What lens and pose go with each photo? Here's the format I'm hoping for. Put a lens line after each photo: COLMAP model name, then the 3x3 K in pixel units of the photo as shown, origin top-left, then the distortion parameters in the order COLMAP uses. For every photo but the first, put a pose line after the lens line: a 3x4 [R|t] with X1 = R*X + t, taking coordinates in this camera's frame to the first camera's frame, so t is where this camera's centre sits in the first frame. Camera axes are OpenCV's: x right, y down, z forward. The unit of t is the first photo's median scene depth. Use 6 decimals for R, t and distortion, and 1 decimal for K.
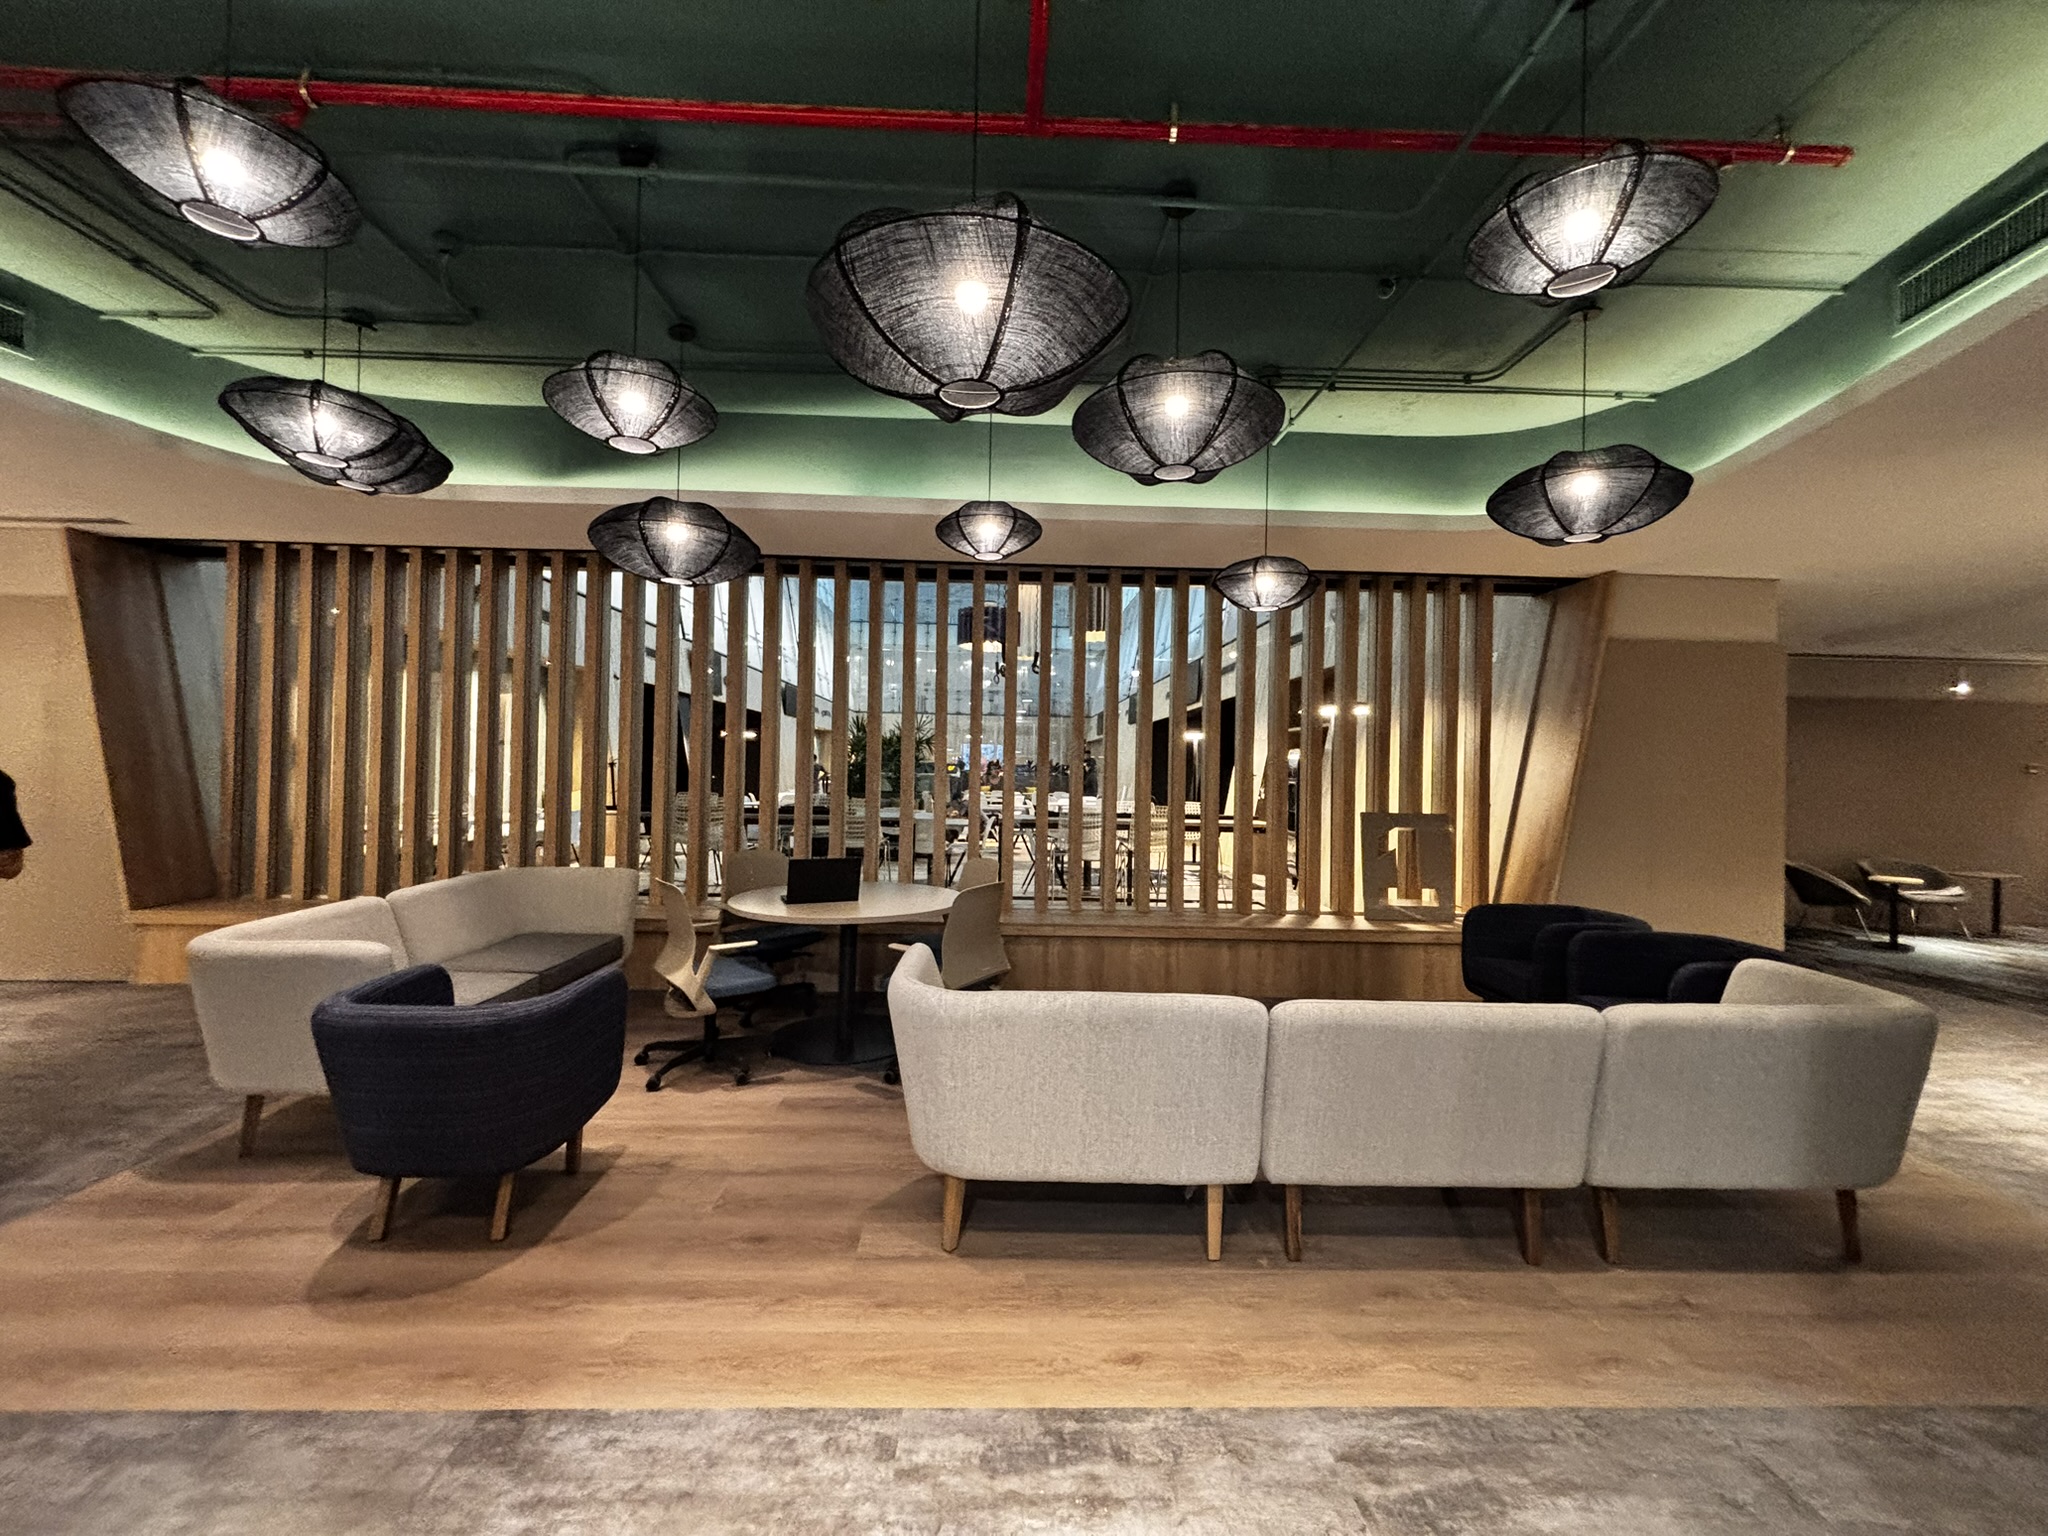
lens RADIAL K [[811.4, 0, 1022.7], [0, 811.4, 760.2], [0, 0, 1]] dist [0.001751, 0.000148]
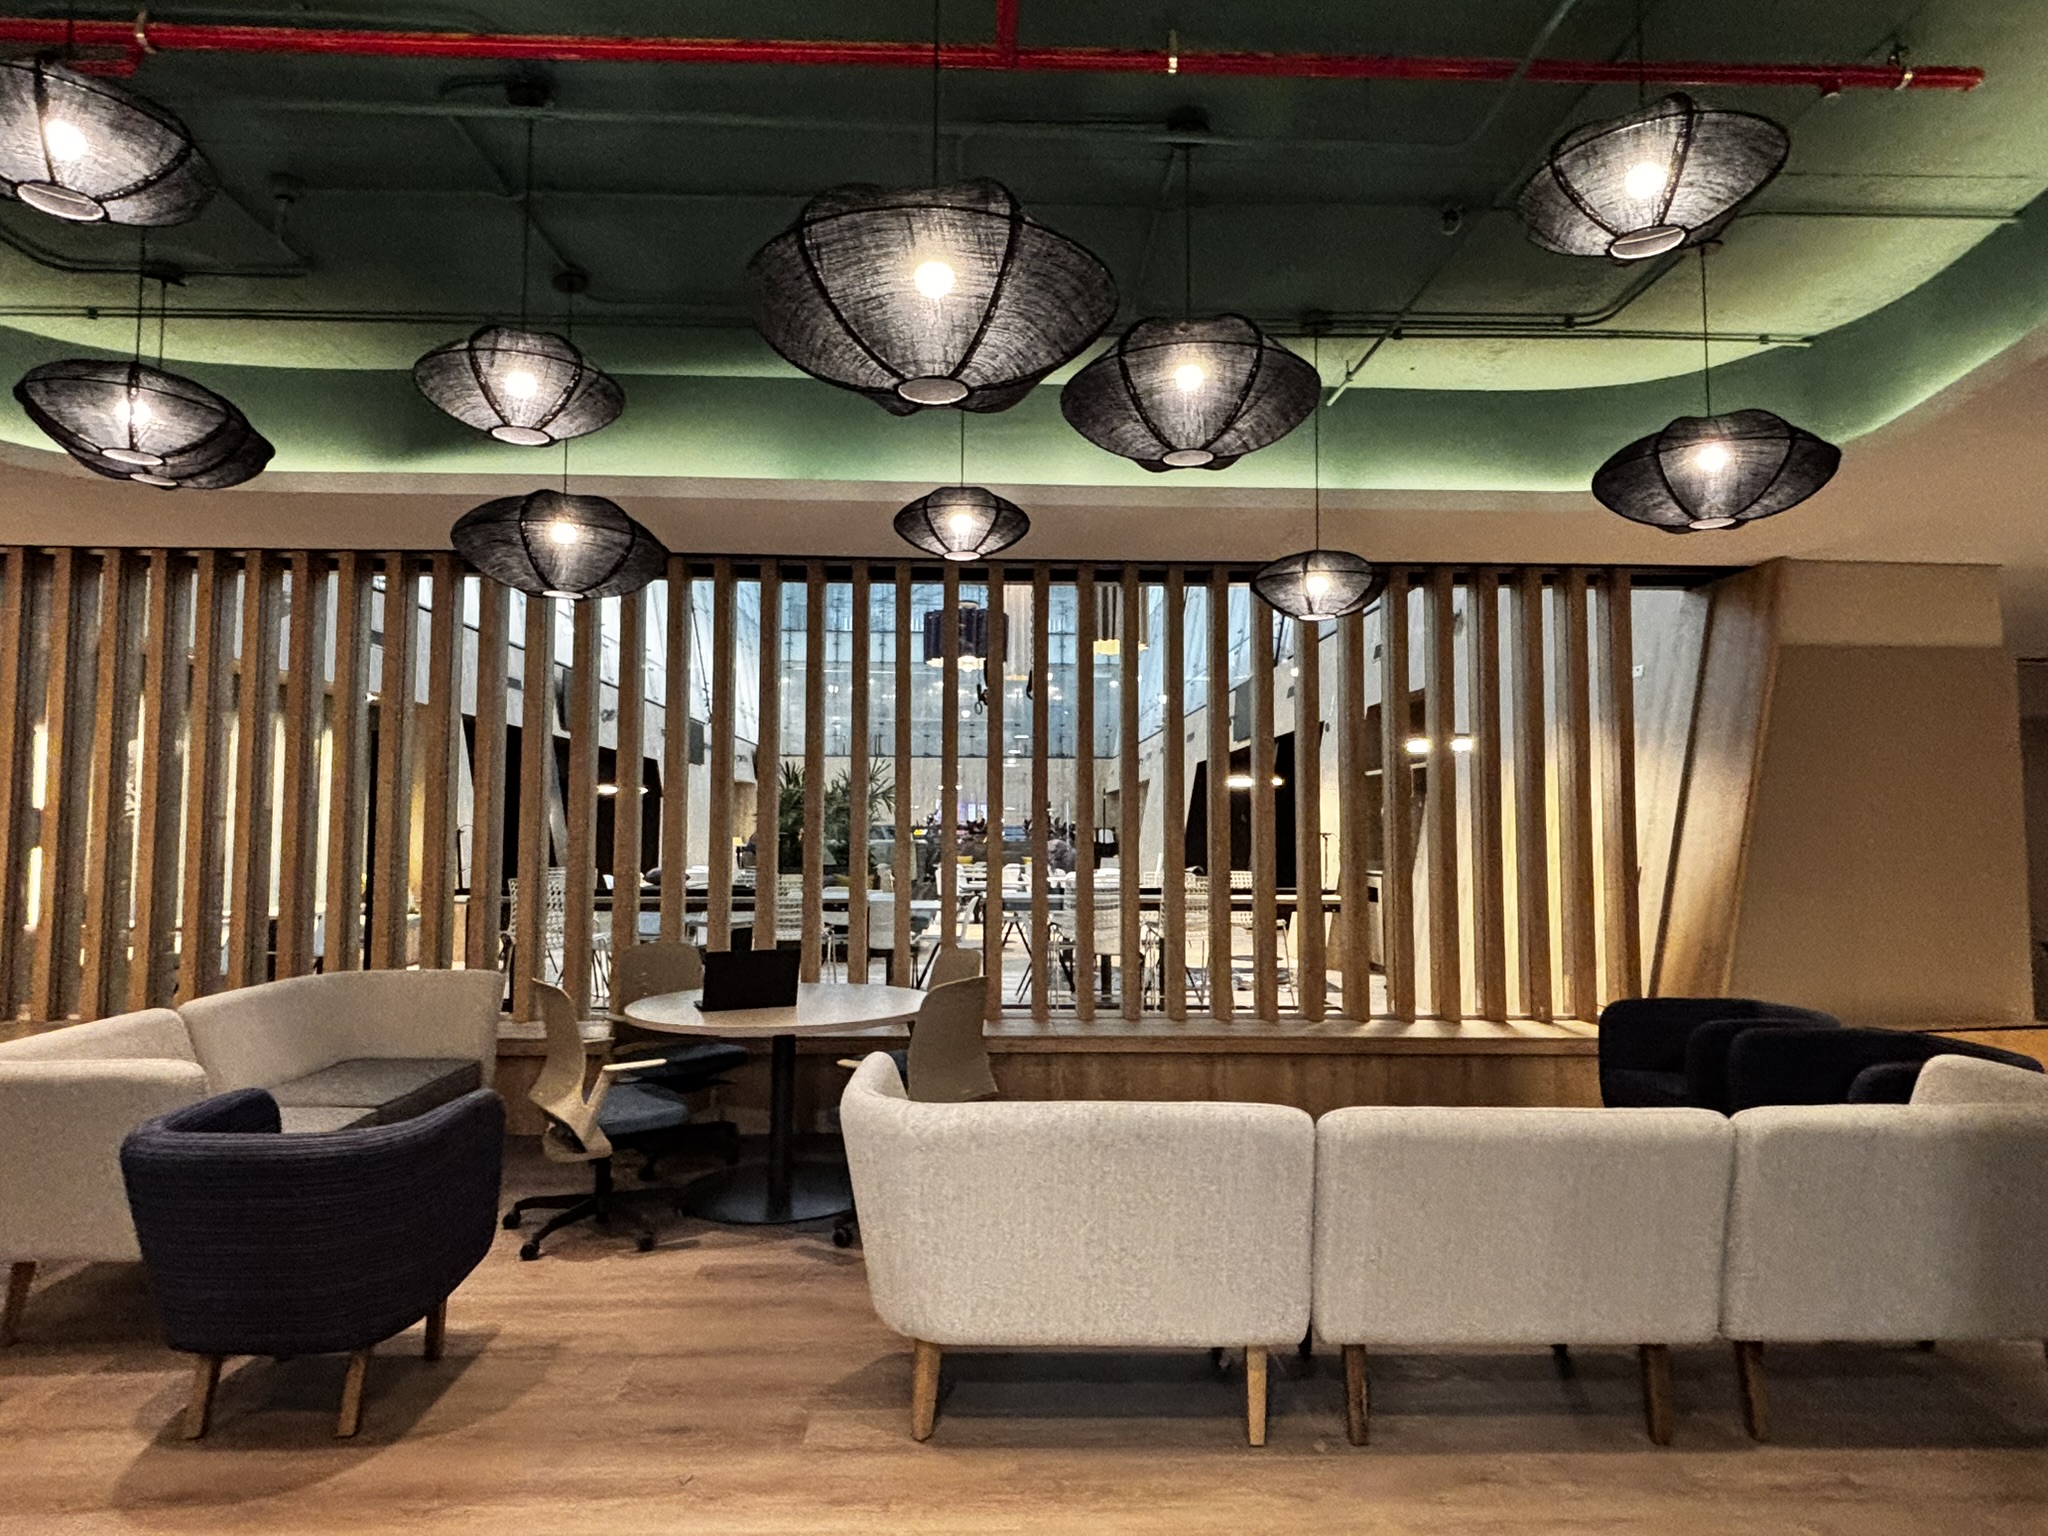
lens RADIAL K [[1150.7, 0, 1024.0], [0, 1150.7, 768.0], [0, 0, 1]] dist [-0.002302, -0.000390]
pose [[0.999866, -0.015674, 0.004647, 0.010926], [0.015870, 0.998827, -0.045753, 0.004615], [-0.003924, 0.045820, 0.998942, -0.109982]]
